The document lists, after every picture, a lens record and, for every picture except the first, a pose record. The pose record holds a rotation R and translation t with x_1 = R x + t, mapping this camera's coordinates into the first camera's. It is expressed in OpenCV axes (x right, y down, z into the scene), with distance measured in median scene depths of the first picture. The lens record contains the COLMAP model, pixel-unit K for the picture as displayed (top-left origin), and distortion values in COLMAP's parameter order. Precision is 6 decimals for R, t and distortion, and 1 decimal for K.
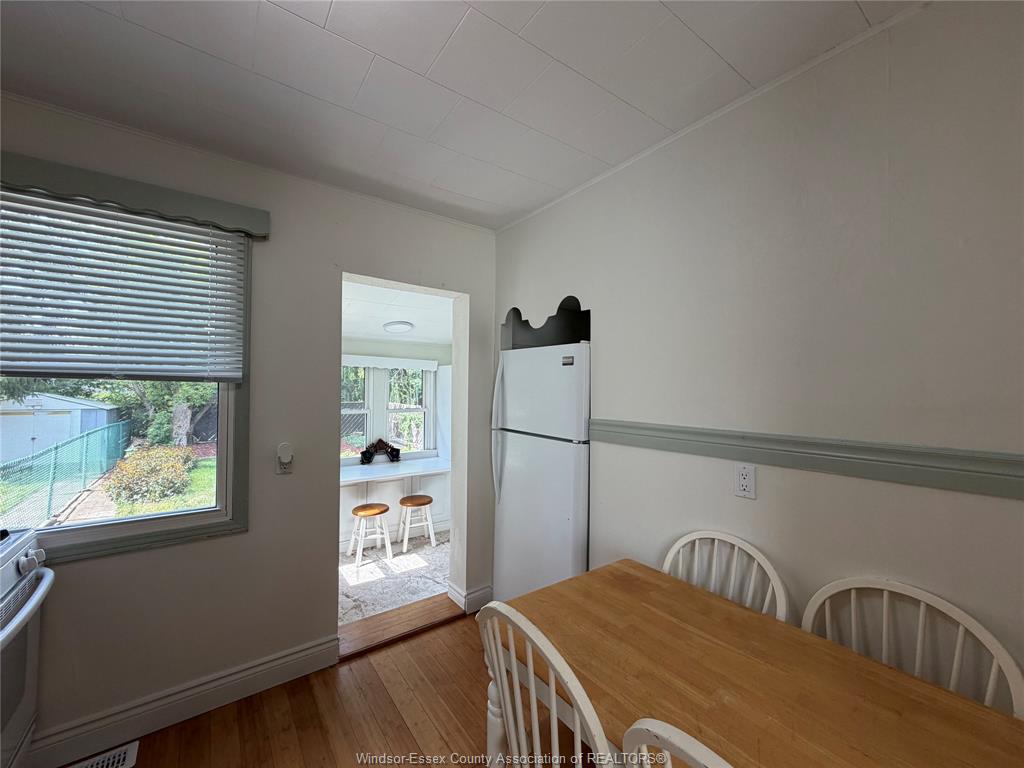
lens RADIAL K [[408.6, 0, 511.1], [0, 408.6, 384.0], [0, 0, 1]] dist [0.000157, -0.000139]
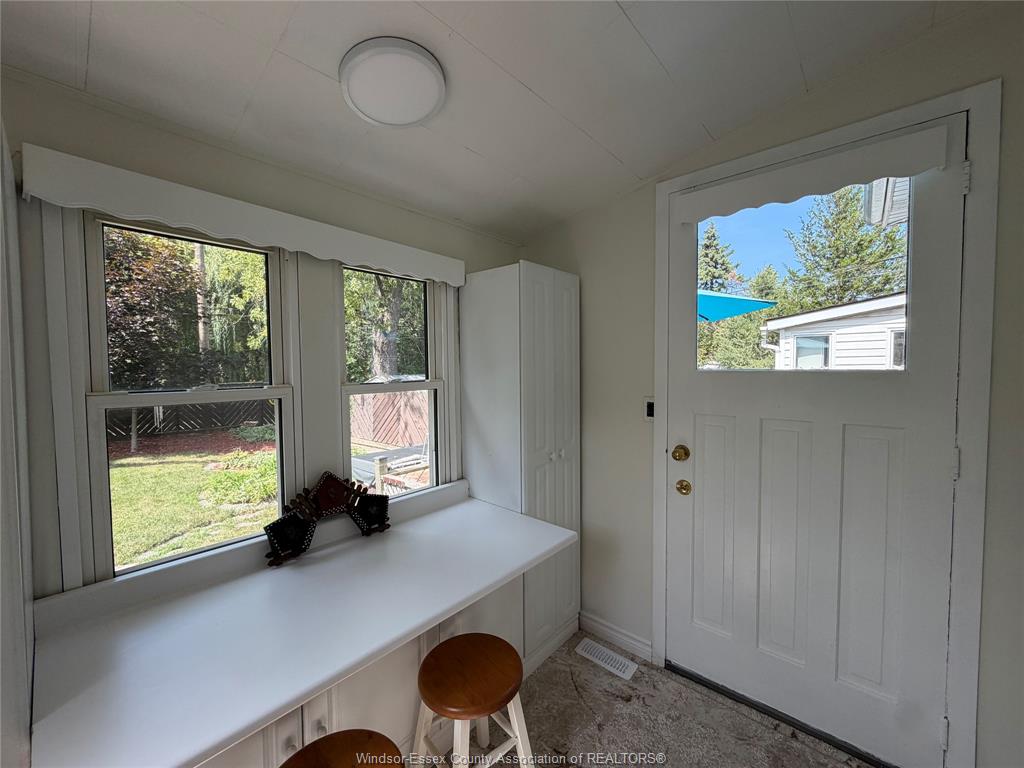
lens RADIAL K [[408.6, 0, 511.1], [0, 408.6, 384.0], [0, 0, 1]] dist [0.000157, -0.000139]
pose [[0.977271, -0.026049, 0.210385, -0.414493], [0.014323, 0.998268, 0.057069, 0.076498], [-0.211507, -0.052758, 0.975951, 1.105784]]
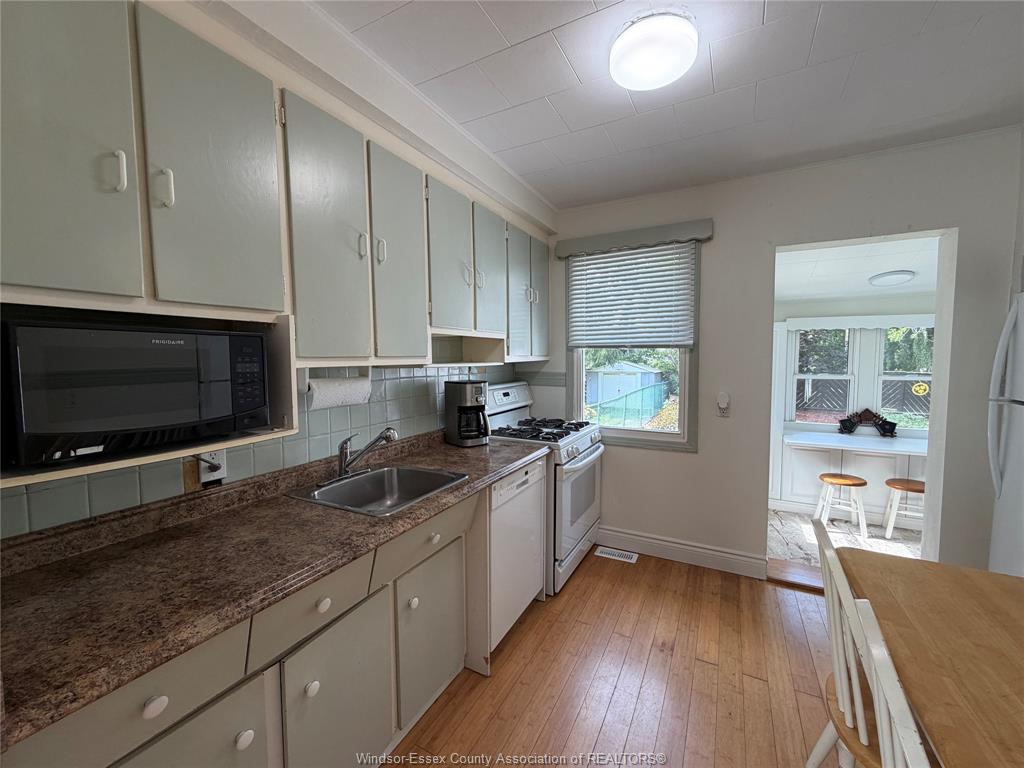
lens RADIAL K [[408.6, 0, 511.1], [0, 408.6, 384.0], [0, 0, 1]] dist [0.000157, -0.000139]
pose [[0.425875, 0.046713, -0.903575, 0.257097], [0.022478, 0.997812, 0.062179, 0.013615], [0.904503, -0.046791, 0.423893, -0.128823]]
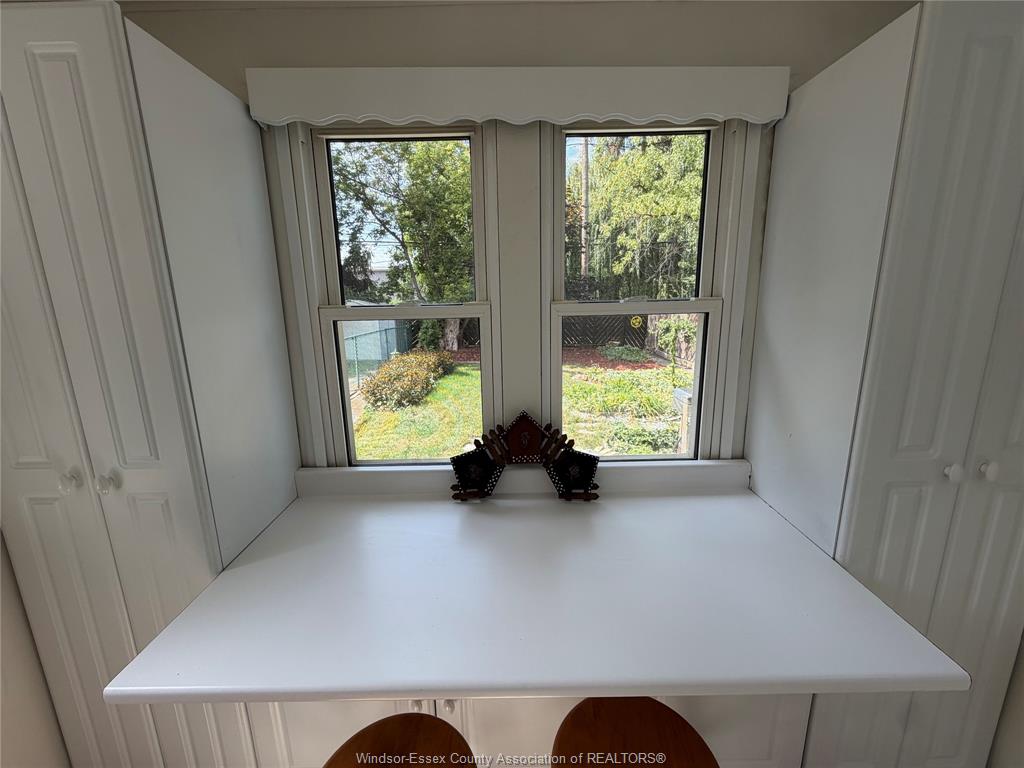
lens RADIAL K [[408.6, 0, 511.1], [0, 408.6, 384.0], [0, 0, 1]] dist [0.000157, -0.000139]
pose [[0.805347, 0.099937, -0.584319, -0.292469], [0.034218, 0.976207, 0.214124, 0.097727], [0.591815, -0.192438, 0.782766, 1.342420]]
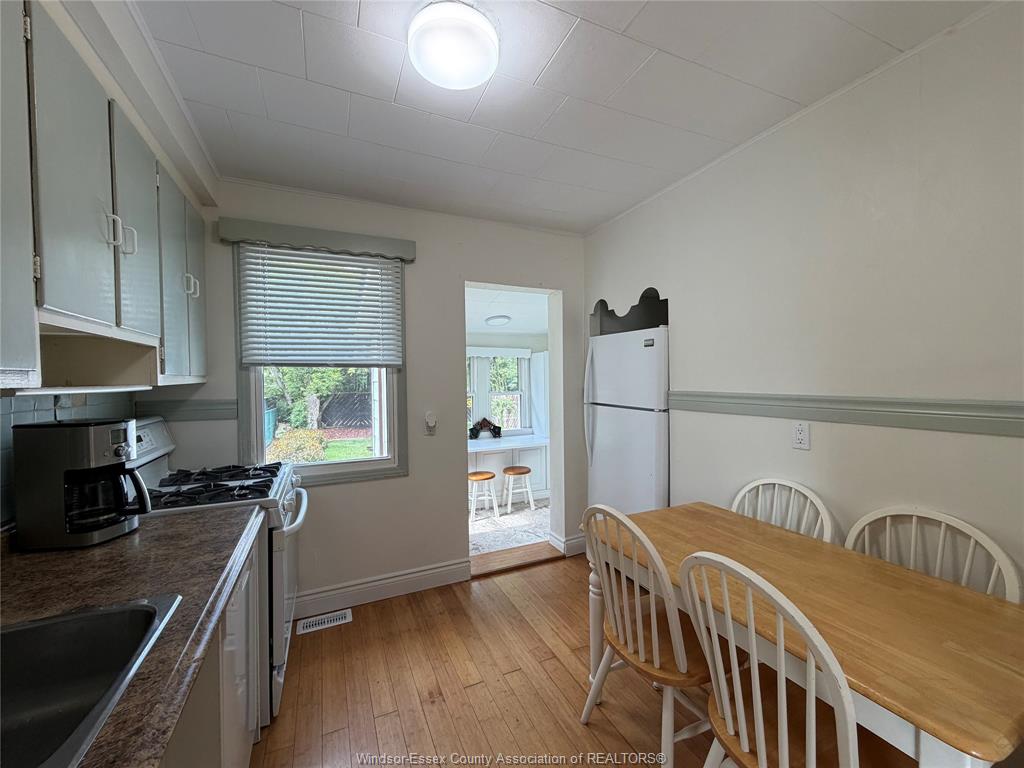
lens RADIAL K [[408.6, 0, 511.1], [0, 408.6, 384.0], [0, 0, 1]] dist [0.000157, -0.000139]
pose [[0.978311, -0.020088, -0.206165, -0.008249], [0.025837, 0.999348, 0.025229, 0.018327], [0.205524, -0.030009, 0.978192, -0.199860]]
